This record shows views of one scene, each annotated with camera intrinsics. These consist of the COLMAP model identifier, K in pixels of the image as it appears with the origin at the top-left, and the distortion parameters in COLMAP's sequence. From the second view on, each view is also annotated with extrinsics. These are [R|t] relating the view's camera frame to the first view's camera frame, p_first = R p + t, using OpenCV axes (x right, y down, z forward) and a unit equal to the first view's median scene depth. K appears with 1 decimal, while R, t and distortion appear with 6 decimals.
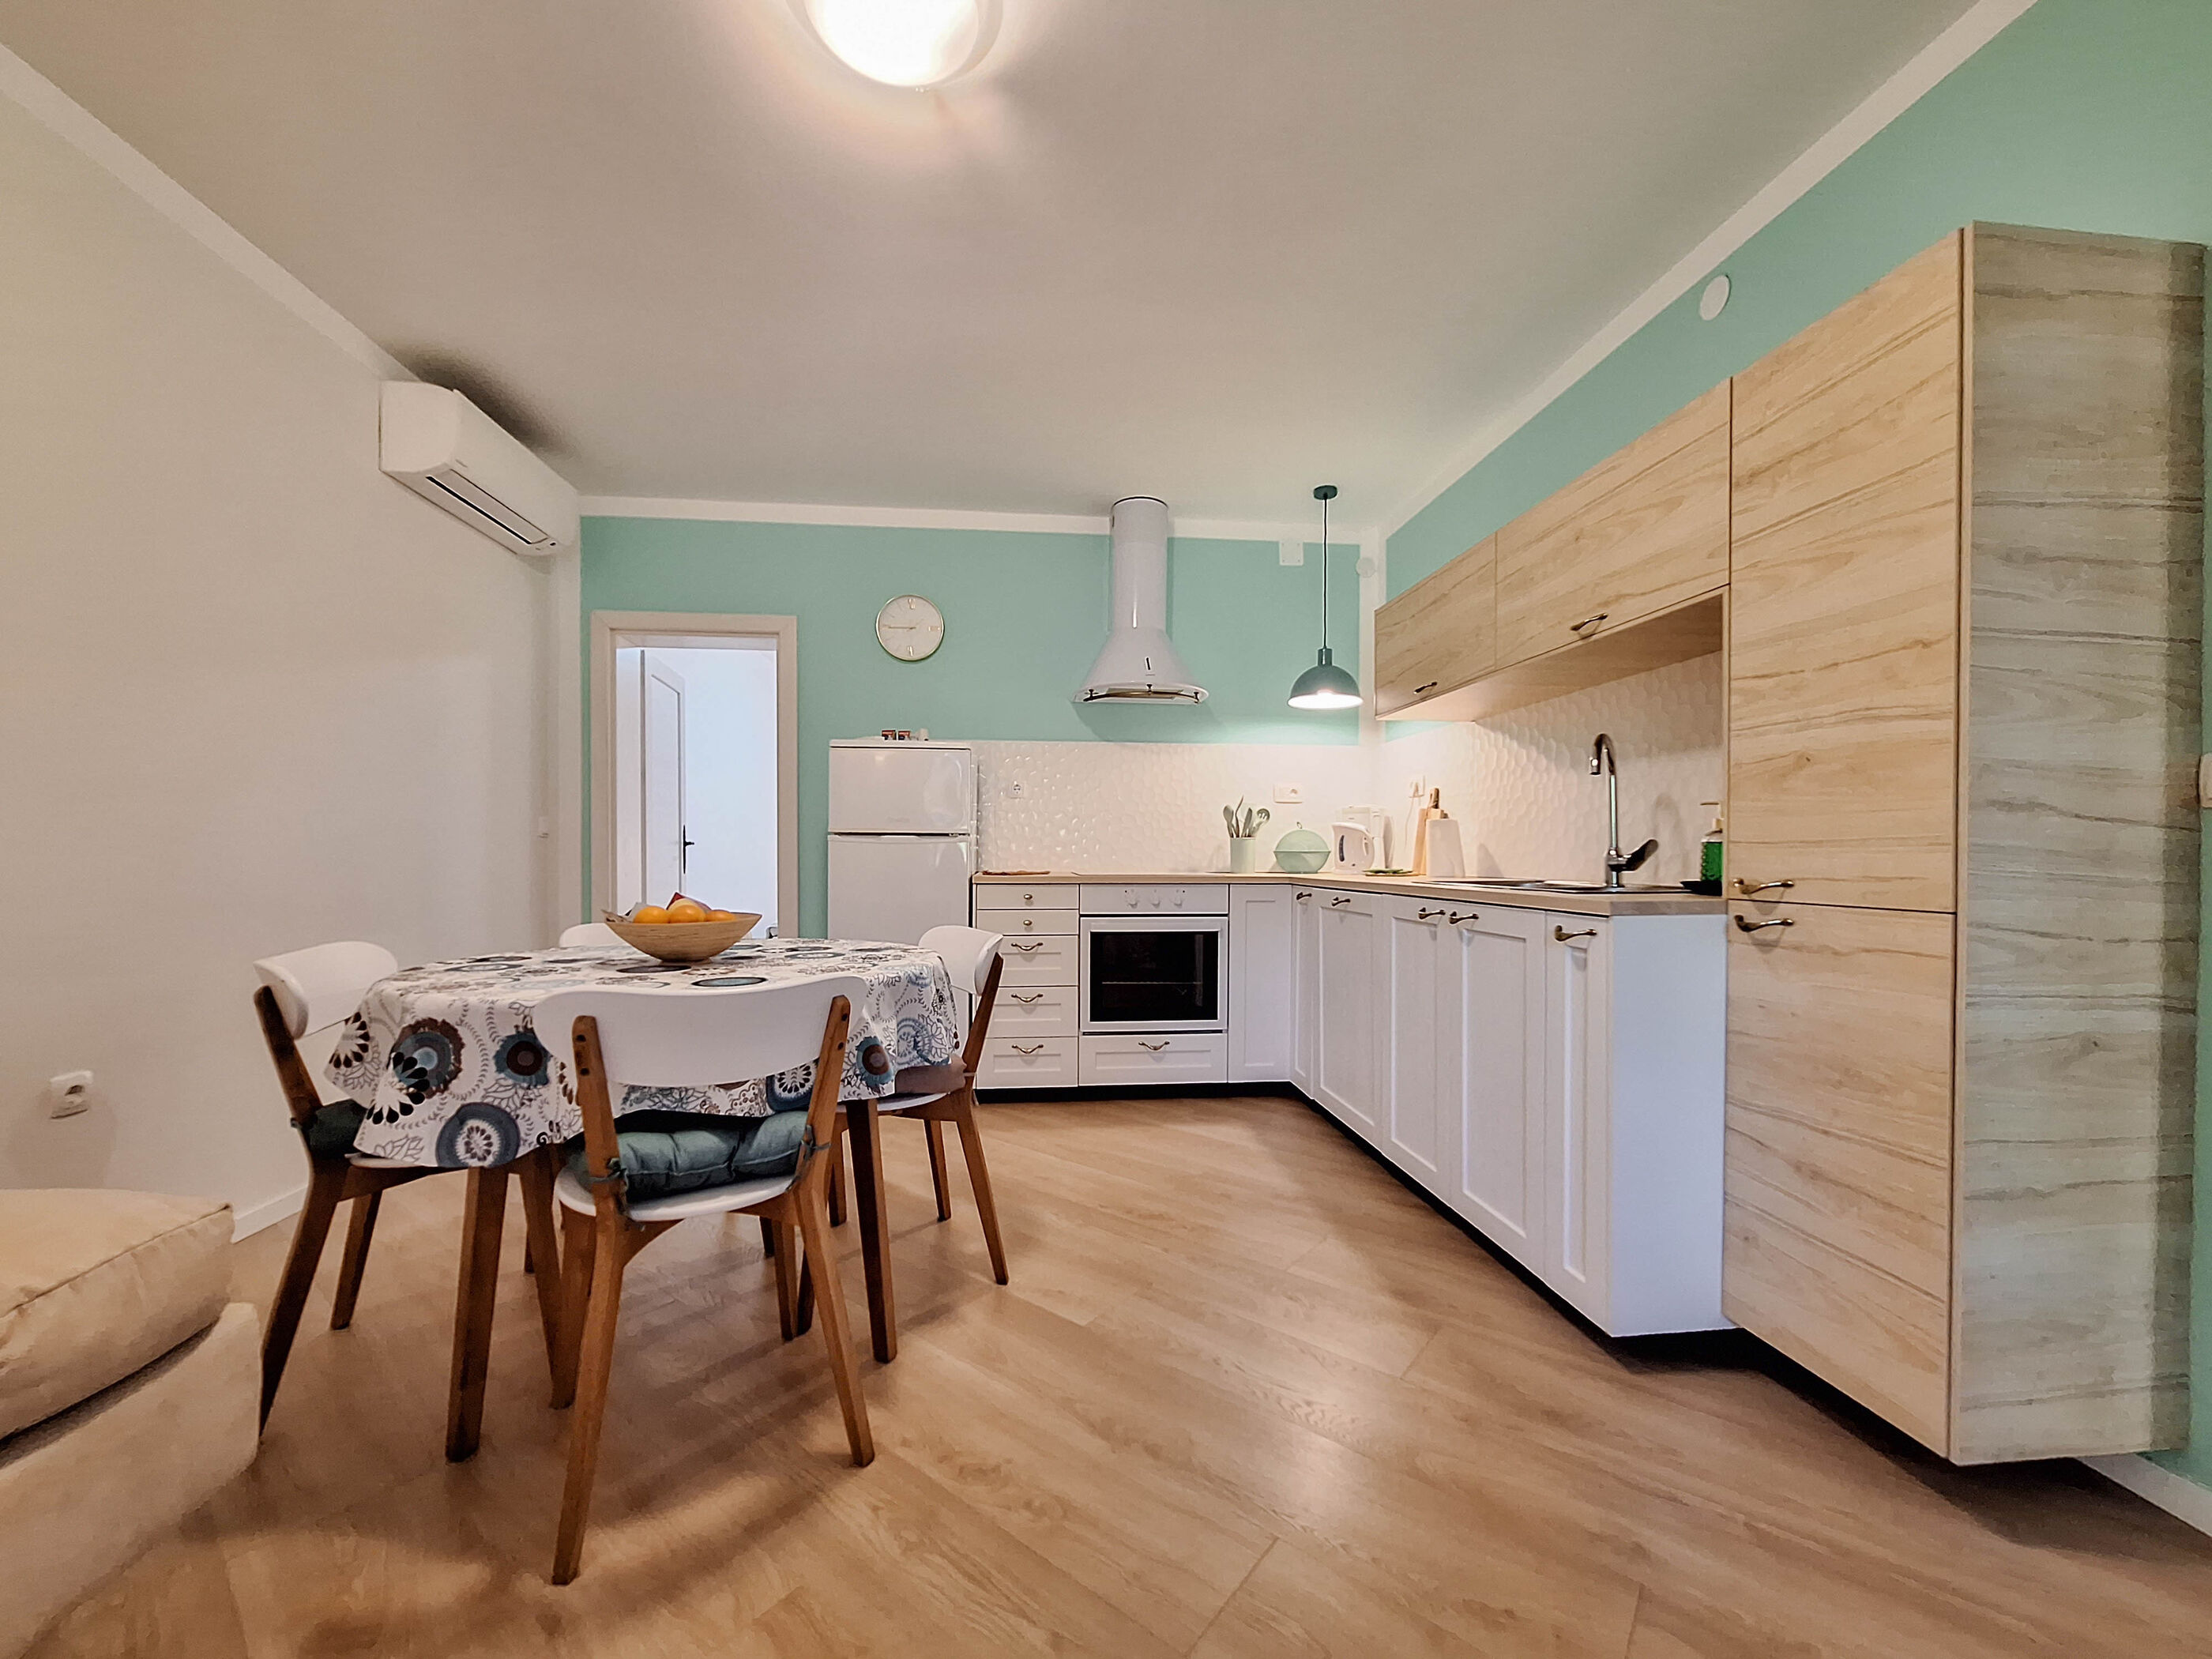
lens RADIAL K [[871.6, 0, 1090.1], [0, 871.6, 859.4], [0, 0, 1]] dist [0.000129, 0.000764]
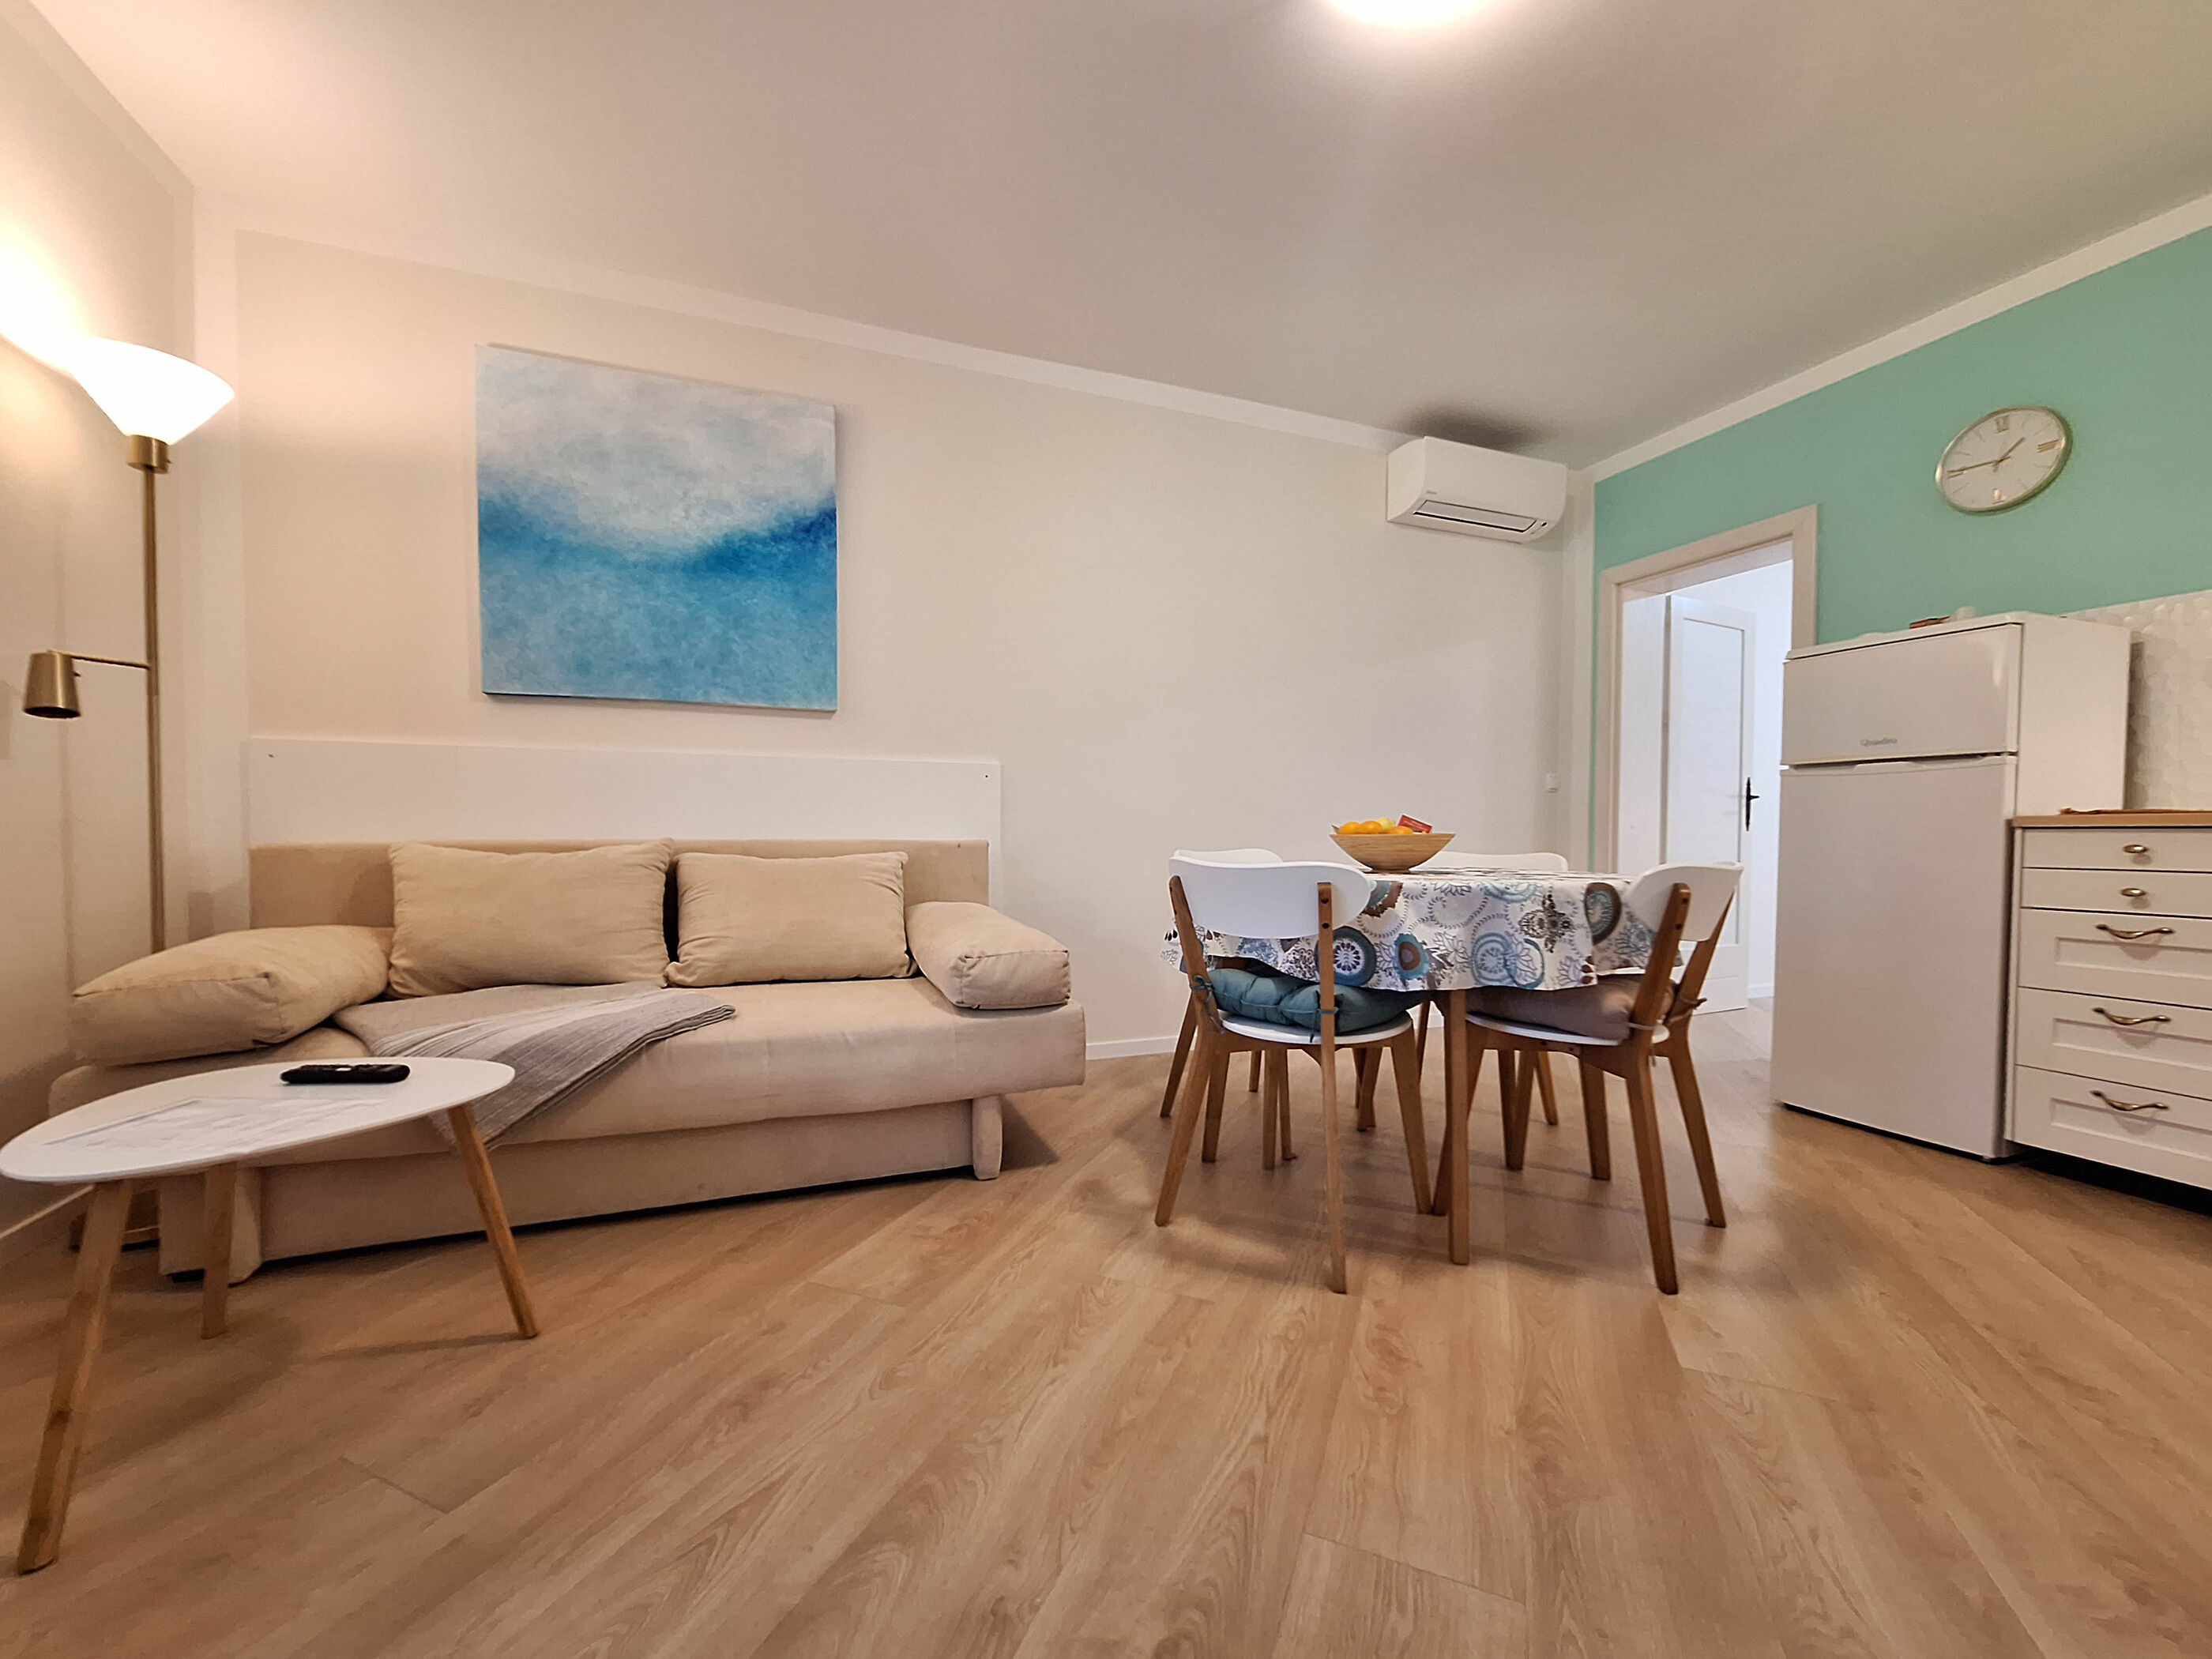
lens RADIAL K [[873.8, 0, 1094.2], [0, 873.8, 860.7], [0, 0, 1]] dist [-0.008984, 0.004693]
pose [[0.260379, 0.027638, -0.965111, 0.636013], [-0.008292, 0.999617, 0.026389, 0.082394], [0.965471, 0.001132, 0.260508, 0.330186]]
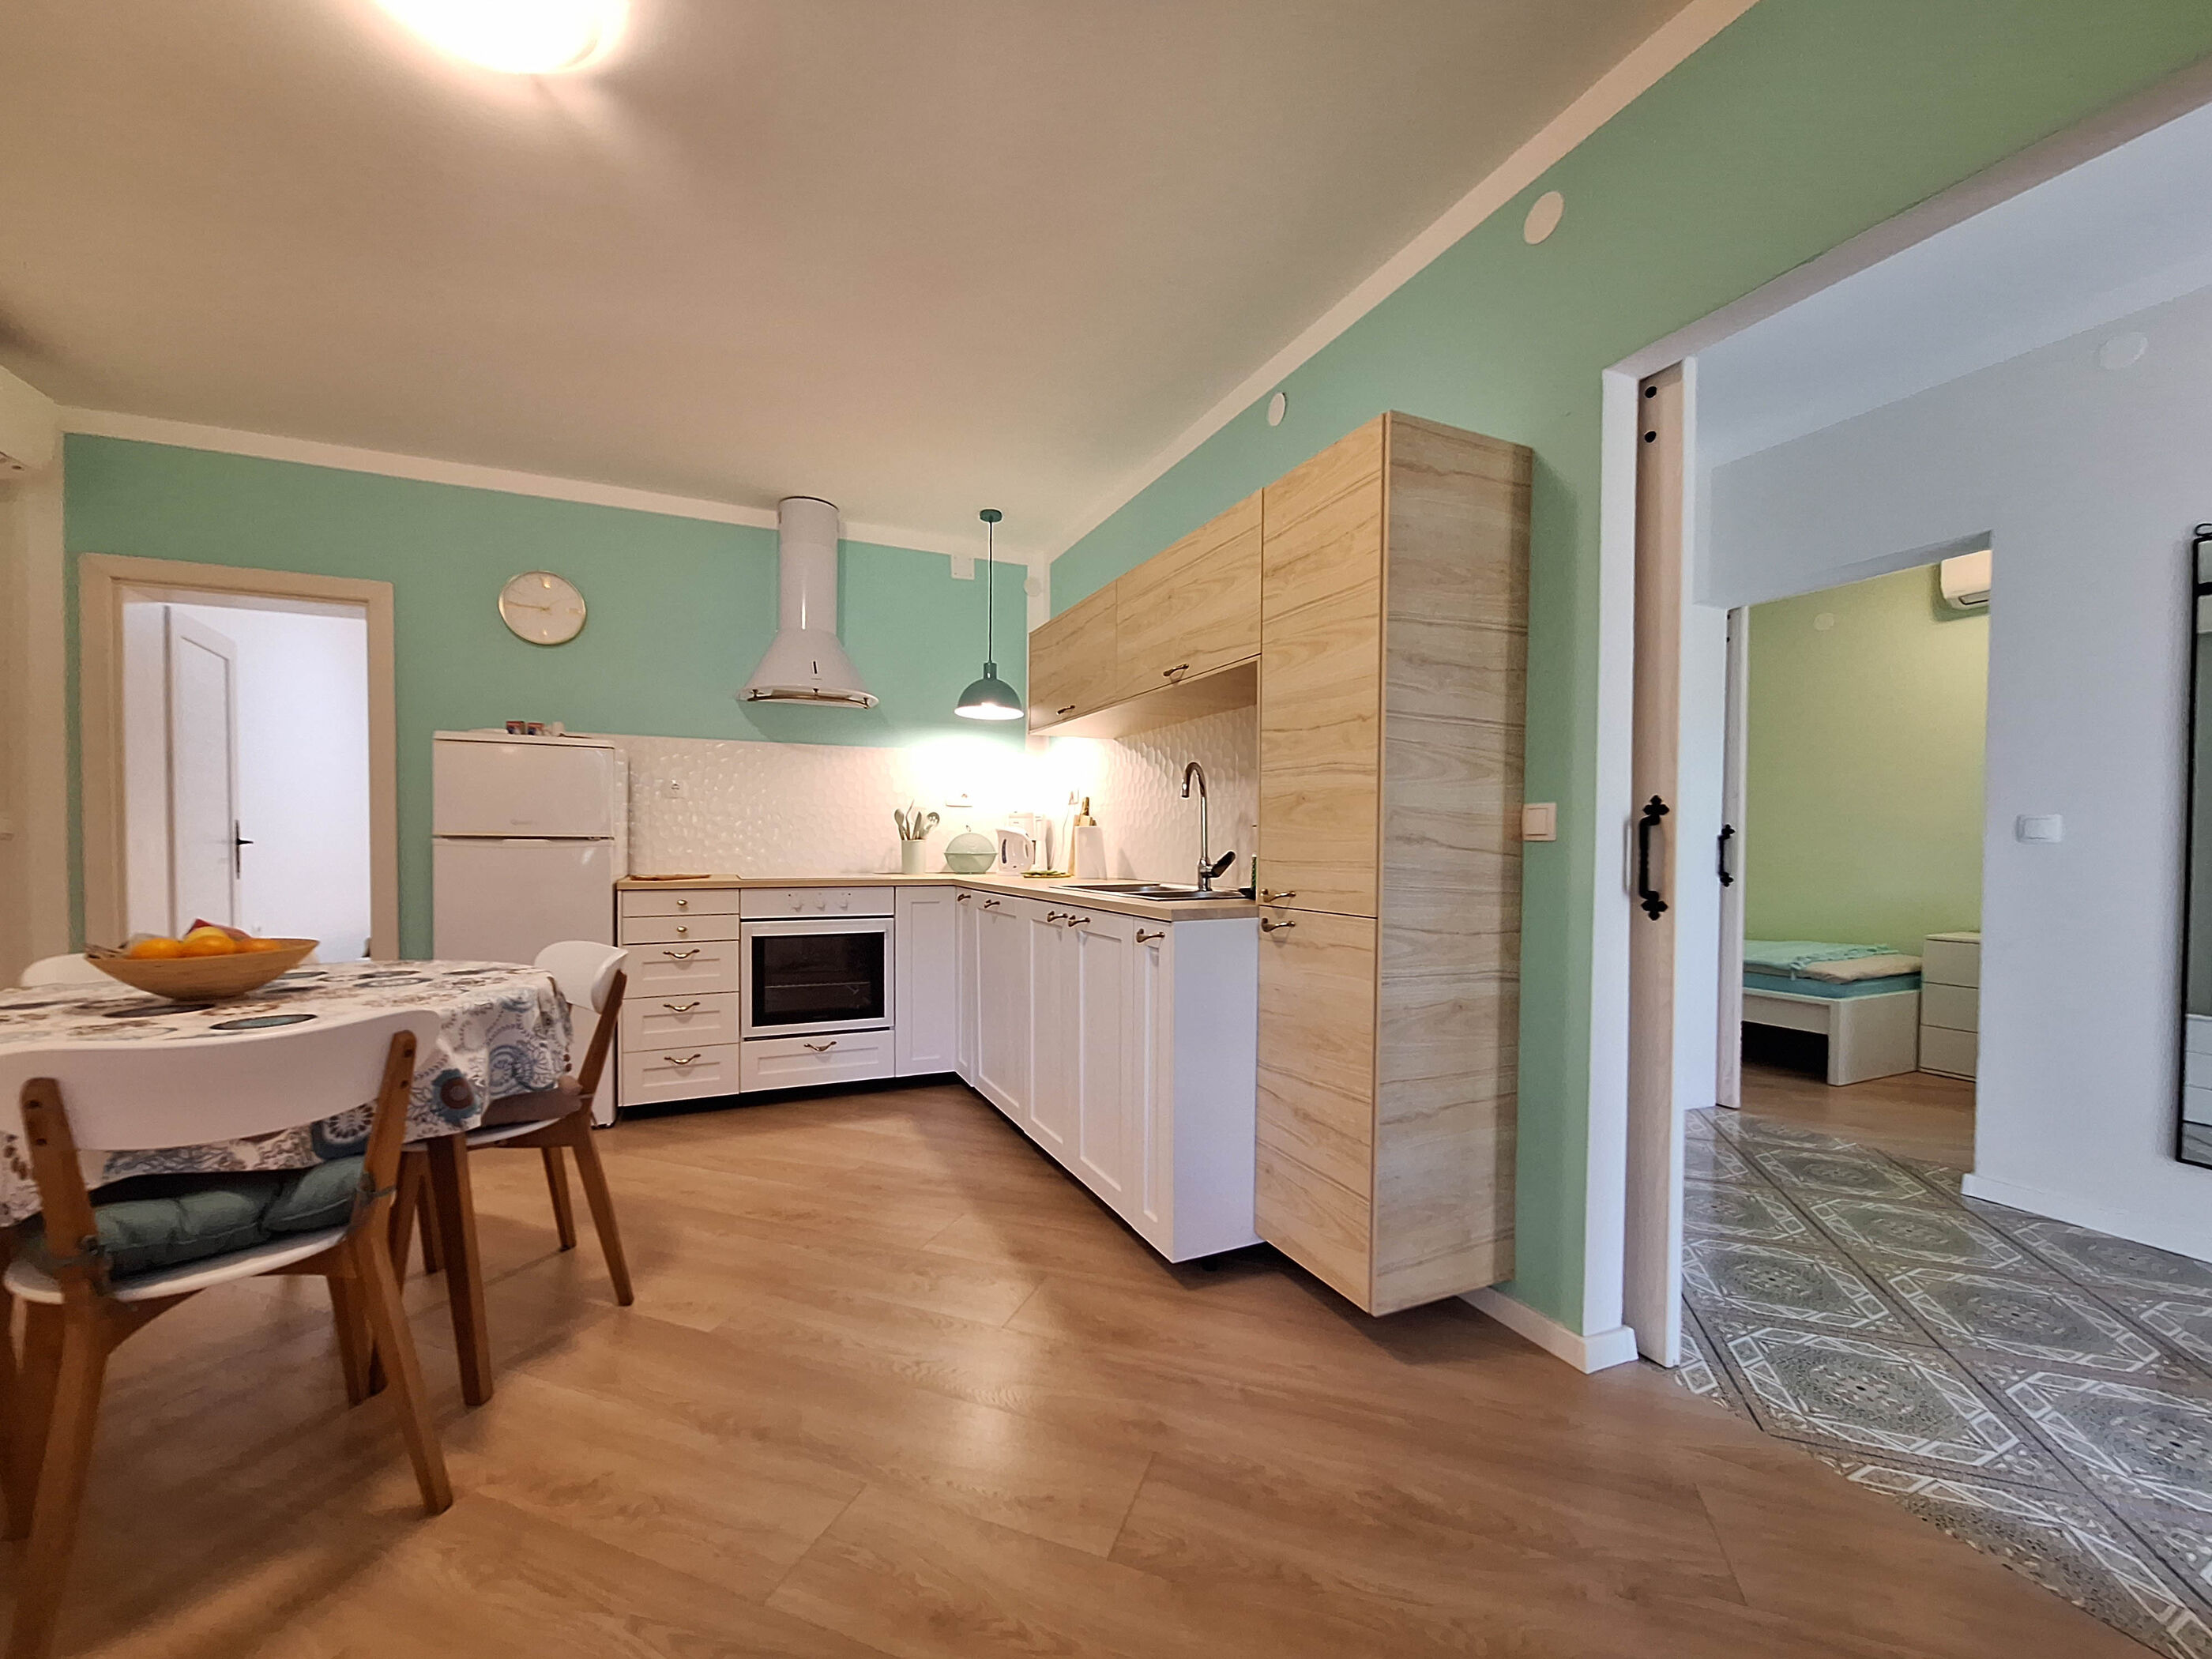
lens RADIAL K [[873.8, 0, 1094.2], [0, 873.8, 860.7], [0, 0, 1]] dist [-0.008984, 0.004693]
pose [[0.946772, -0.004545, 0.321874, 0.102632], [-0.000380, 0.999884, 0.015235, -0.037632], [-0.321906, -0.014546, 0.946660, -0.117772]]
